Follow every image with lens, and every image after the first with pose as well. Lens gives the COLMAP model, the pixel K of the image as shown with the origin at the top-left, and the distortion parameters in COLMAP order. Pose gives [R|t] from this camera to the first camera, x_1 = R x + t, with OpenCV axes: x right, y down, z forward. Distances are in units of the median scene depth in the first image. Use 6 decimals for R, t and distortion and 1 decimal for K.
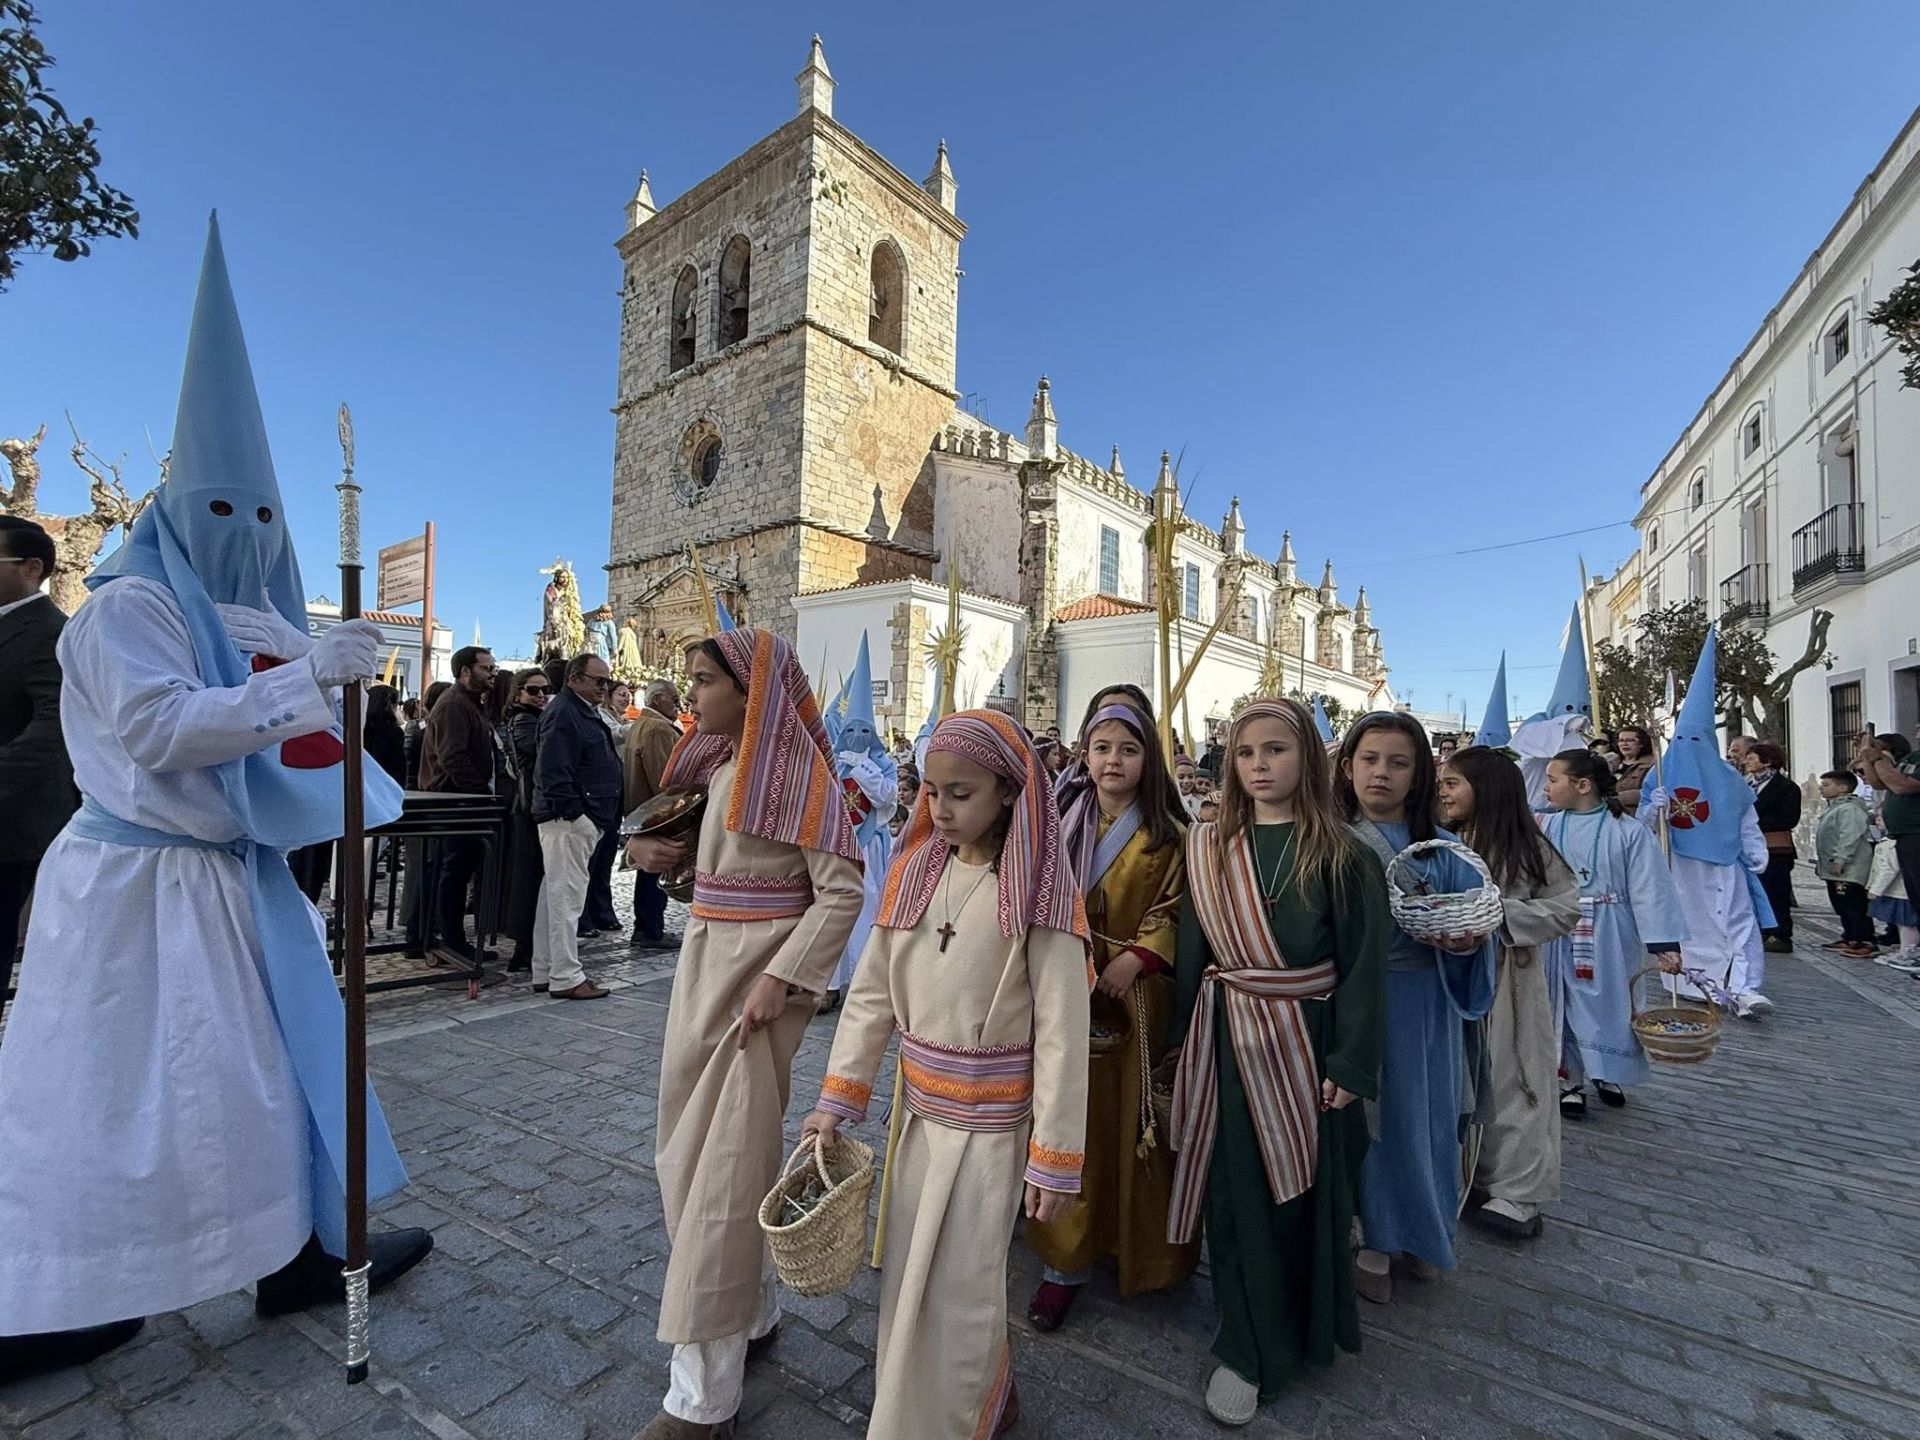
lens RADIAL K [[842.8, 0, 960.0], [0, 842.8, 720.0], [0, 0, 1]] dist [0.003272, 0.000333]
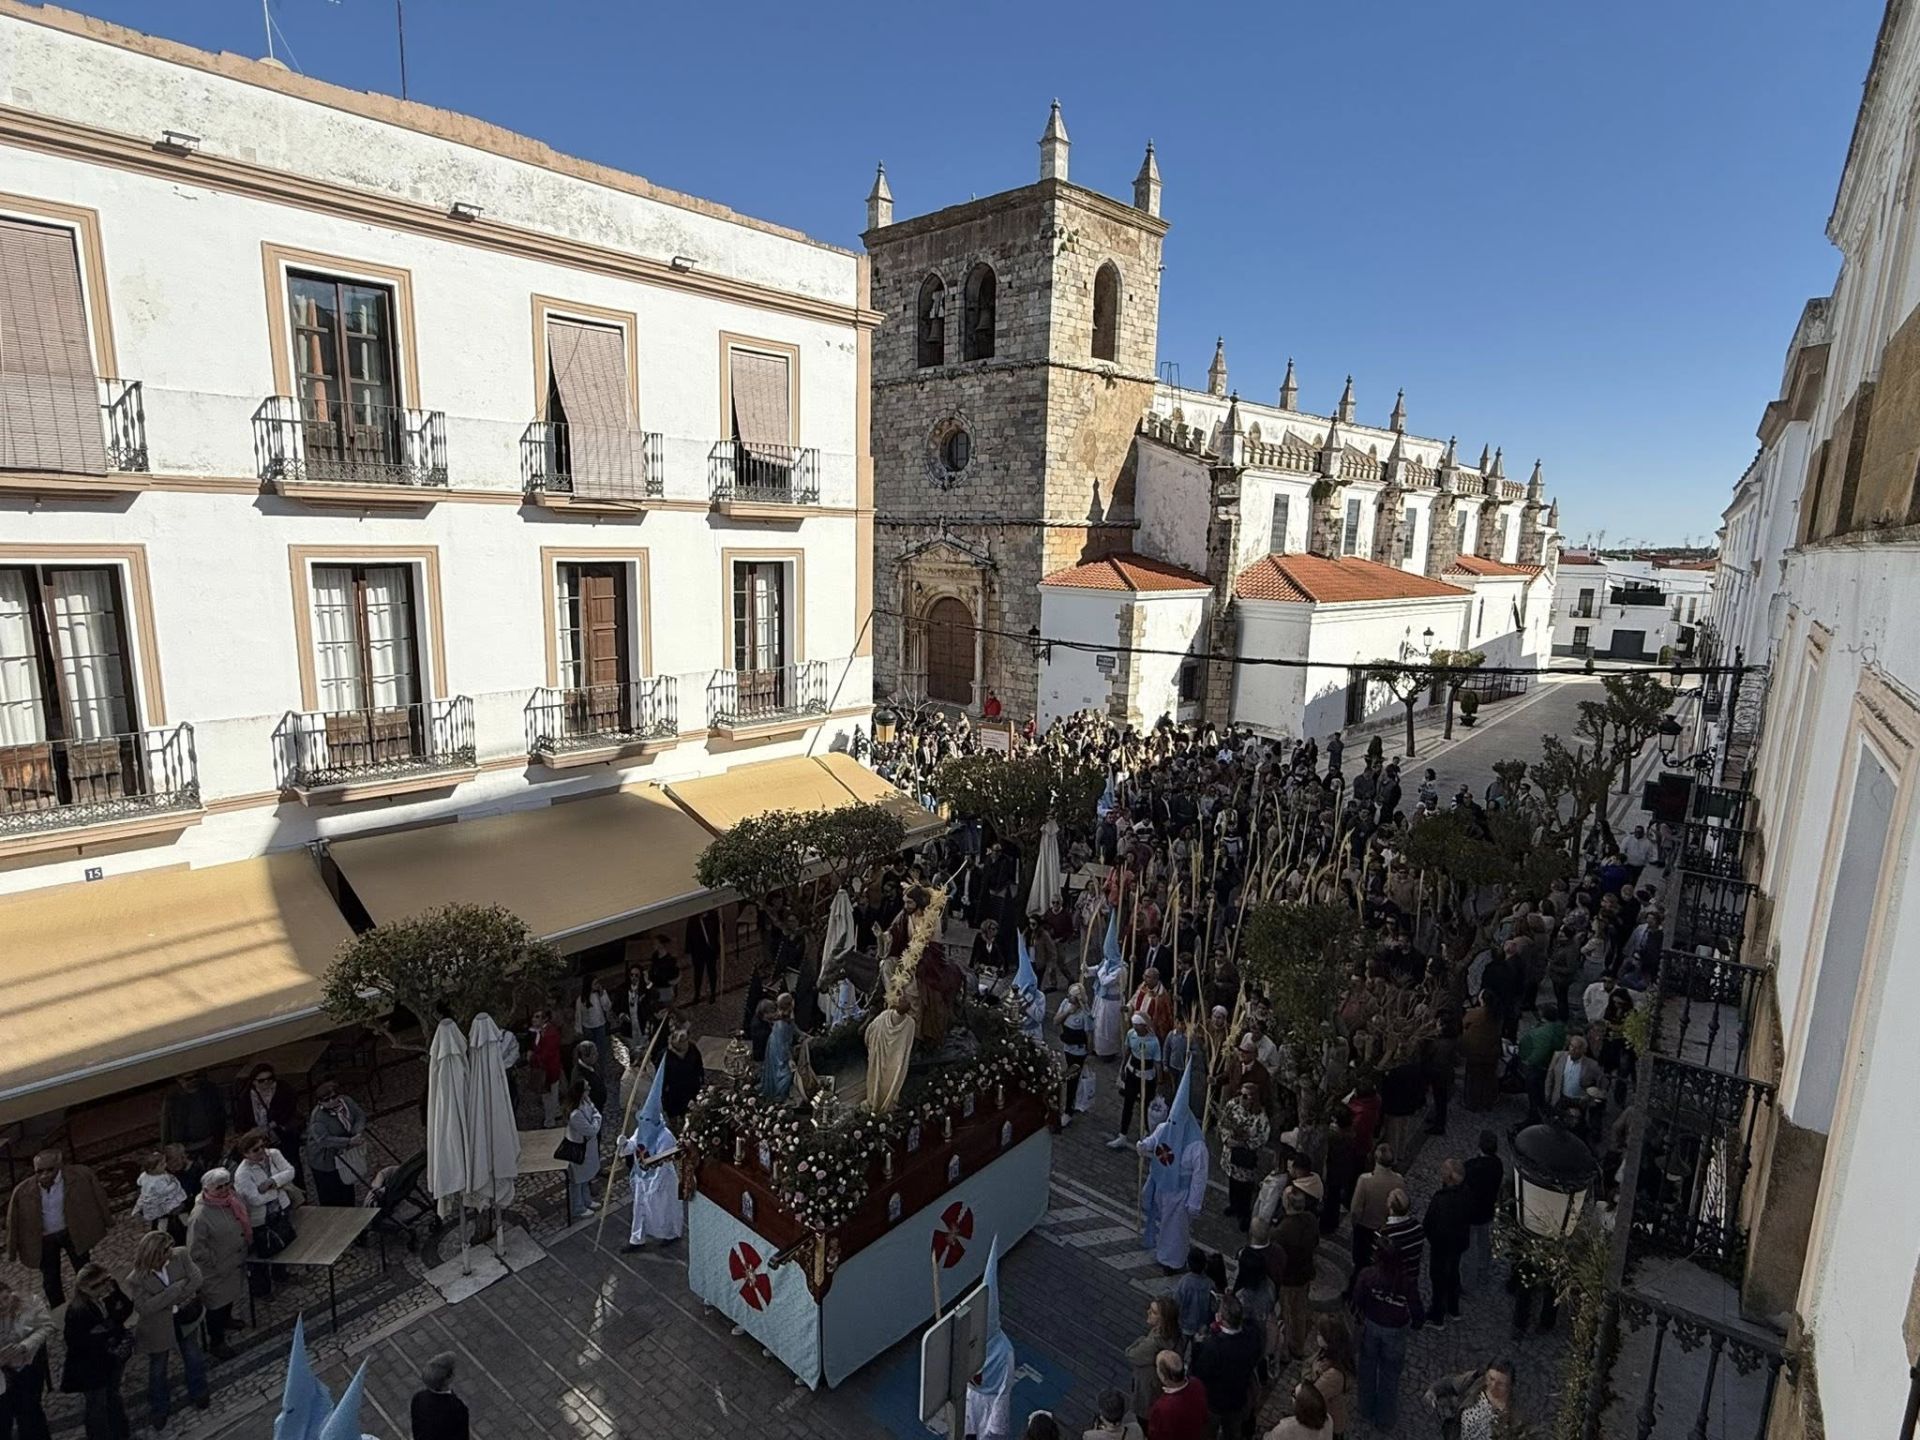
lens RADIAL K [[1014.9, 0, 960.0], [0, 1014.9, 720.0], [0, 0, 1]] dist [-0.000141, 0.000647]
pose [[0.994381, 0.016677, -0.104543, -0.137104], [0.007443, 0.974058, 0.226176, -0.275384], [0.105603, -0.225683, 0.968460, -0.589032]]
